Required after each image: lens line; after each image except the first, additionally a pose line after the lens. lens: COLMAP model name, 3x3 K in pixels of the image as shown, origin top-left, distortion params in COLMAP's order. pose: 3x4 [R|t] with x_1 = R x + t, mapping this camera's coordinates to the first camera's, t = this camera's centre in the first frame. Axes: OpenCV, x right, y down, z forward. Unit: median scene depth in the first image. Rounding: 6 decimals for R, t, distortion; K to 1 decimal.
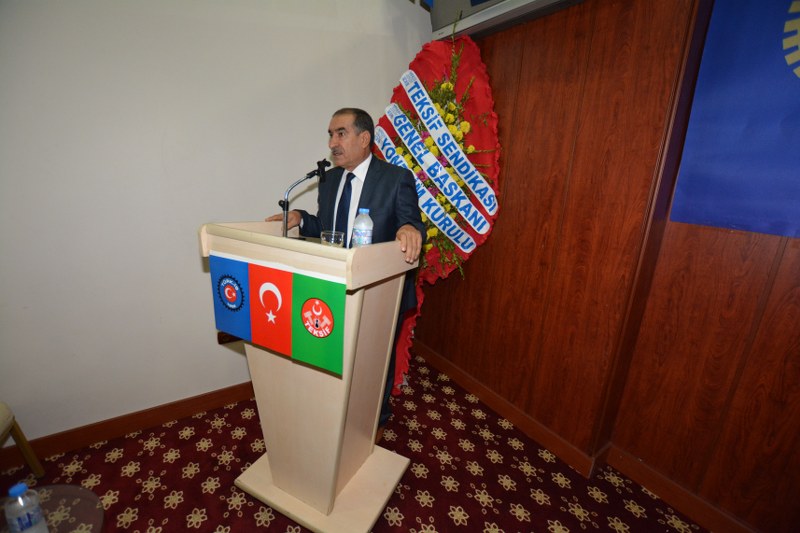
lens RADIAL K [[355.5, 0, 396.8], [0, 355.5, 264.7], [0, 0, 1]] dist [-0.030129, 0.003873]
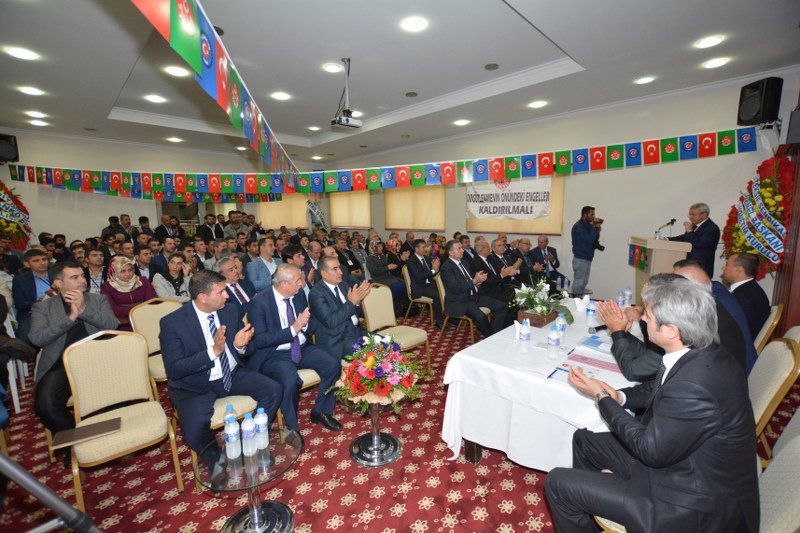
lens RADIAL K [[355.5, 0, 400.1], [0, 355.5, 264.0], [0, 0, 1]] dist [-0.030129, 0.003873]
pose [[0.175613, 0.078068, -0.981359, 1.790855], [-0.237227, 0.970831, 0.034779, 0.409458], [0.955449, 0.226698, 0.189010, -1.327499]]
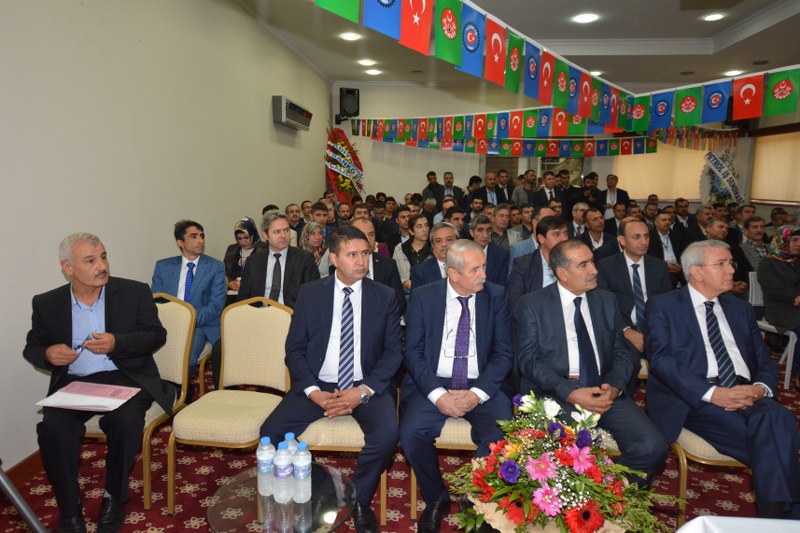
lens RADIAL K [[515.3, 0, 391.5], [0, 515.3, 270.3], [0, 0, 1]] dist [-0.004755, 0.007825]
pose [[-0.637680, 0.070509, -0.767068, 1.443199], [-0.242999, 0.926542, 0.287178, 0.326785], [0.730969, 0.369524, -0.573704, -0.927109]]
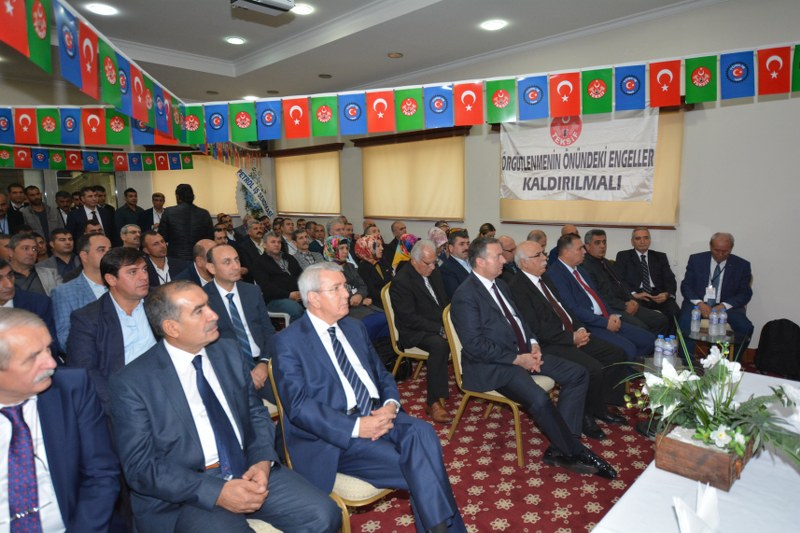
lens RADIAL K [[515.3, 0, 400.6], [0, 515.3, 266.1], [0, 0, 1]] dist [-0.004755, 0.007825]
pose [[0.177773, 0.073677, -0.981310, 1.188093], [-0.240523, 0.970202, 0.029270, 0.358066], [0.954225, 0.230824, 0.190197, -1.138420]]
